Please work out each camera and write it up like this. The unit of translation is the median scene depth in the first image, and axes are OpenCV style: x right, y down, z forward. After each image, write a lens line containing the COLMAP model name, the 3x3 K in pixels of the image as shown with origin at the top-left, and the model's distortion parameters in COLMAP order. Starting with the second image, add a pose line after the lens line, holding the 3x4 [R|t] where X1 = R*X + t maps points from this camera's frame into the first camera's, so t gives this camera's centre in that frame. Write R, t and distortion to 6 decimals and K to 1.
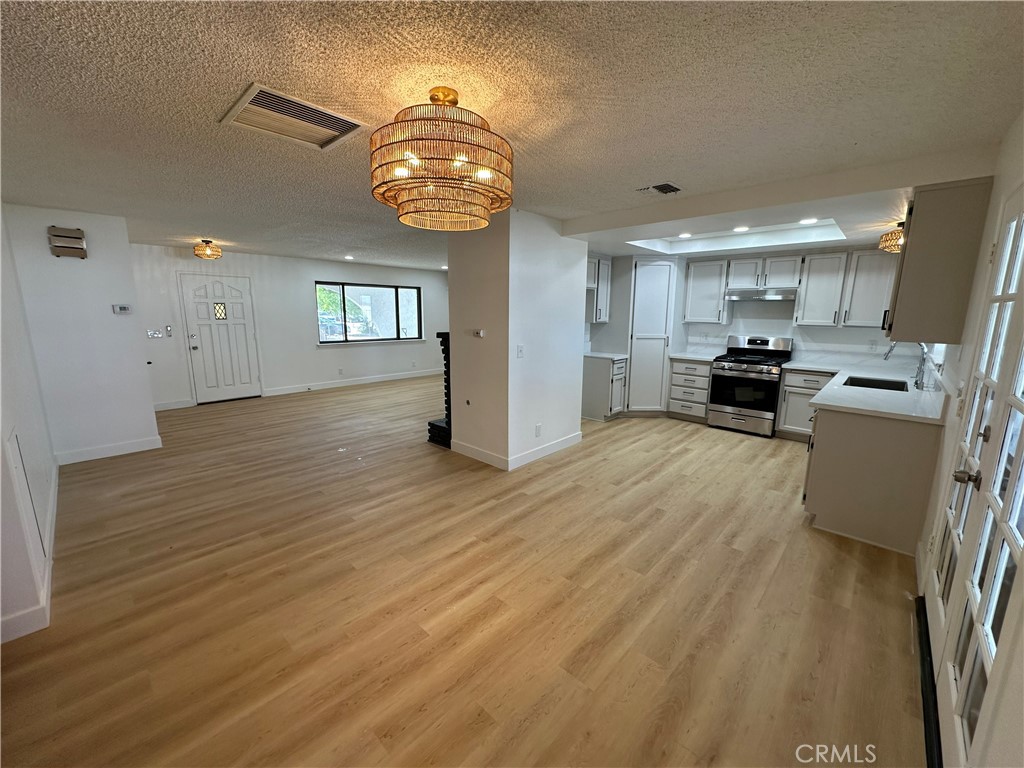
lens RADIAL K [[408.3, 0, 510.3], [0, 408.3, 383.7], [0, 0, 1]] dist [-0.002237, 0.000059]
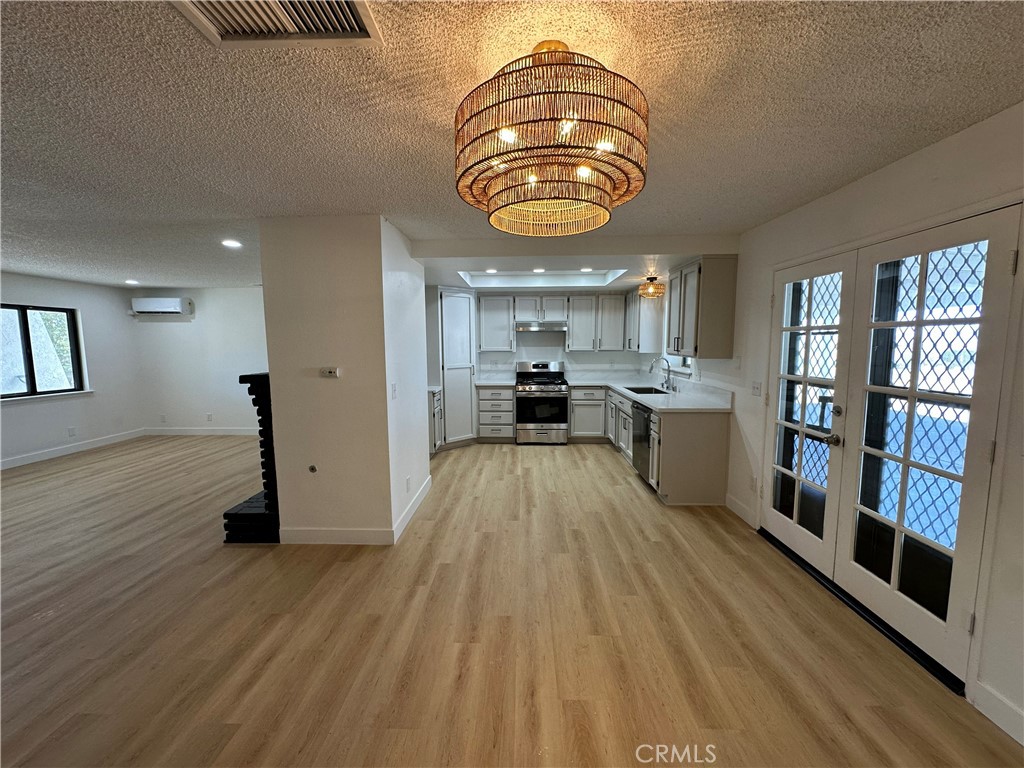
lens RADIAL K [[408.3, 0, 510.3], [0, 408.3, 383.7], [0, 0, 1]] dist [-0.002237, 0.000059]
pose [[0.750029, -0.079068, 0.656662, -0.265367], [0.129427, 0.991180, -0.028483, -0.032528], [-0.648618, 0.106353, 0.753647, 0.189727]]
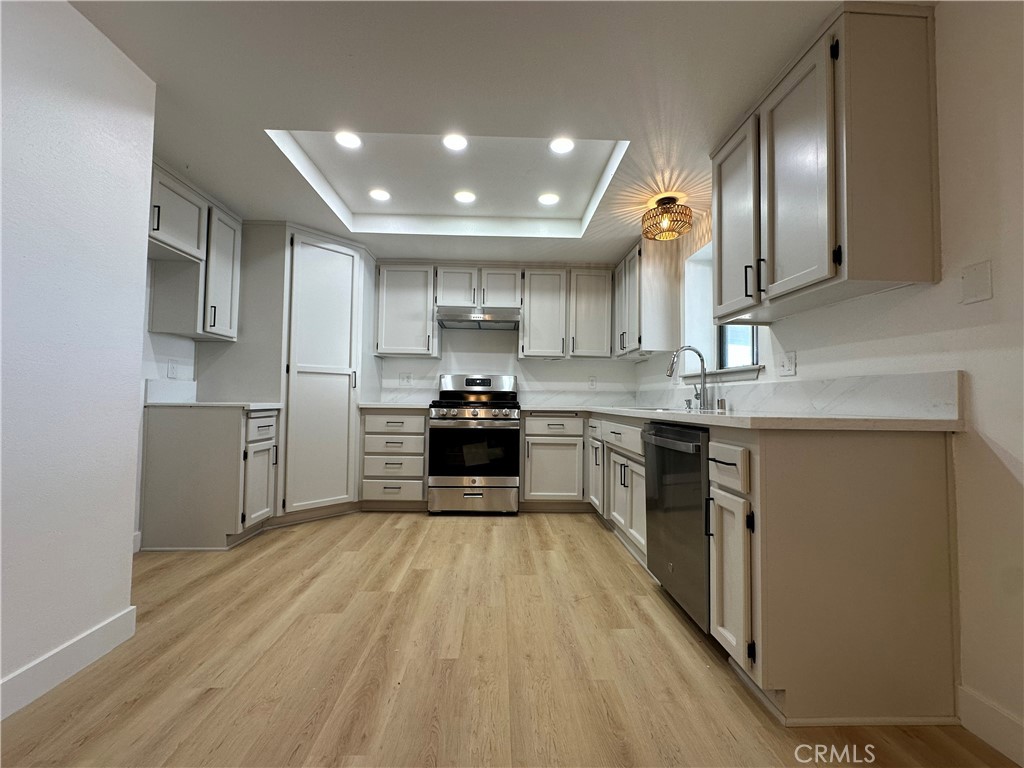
lens RADIAL K [[408.3, 0, 510.3], [0, 408.3, 383.7], [0, 0, 1]] dist [-0.002237, 0.000059]
pose [[0.707332, 0.031666, 0.706172, 0.149303], [0.118627, 0.979511, -0.162744, 0.029241], [-0.696856, 0.198885, 0.689083, 0.510945]]
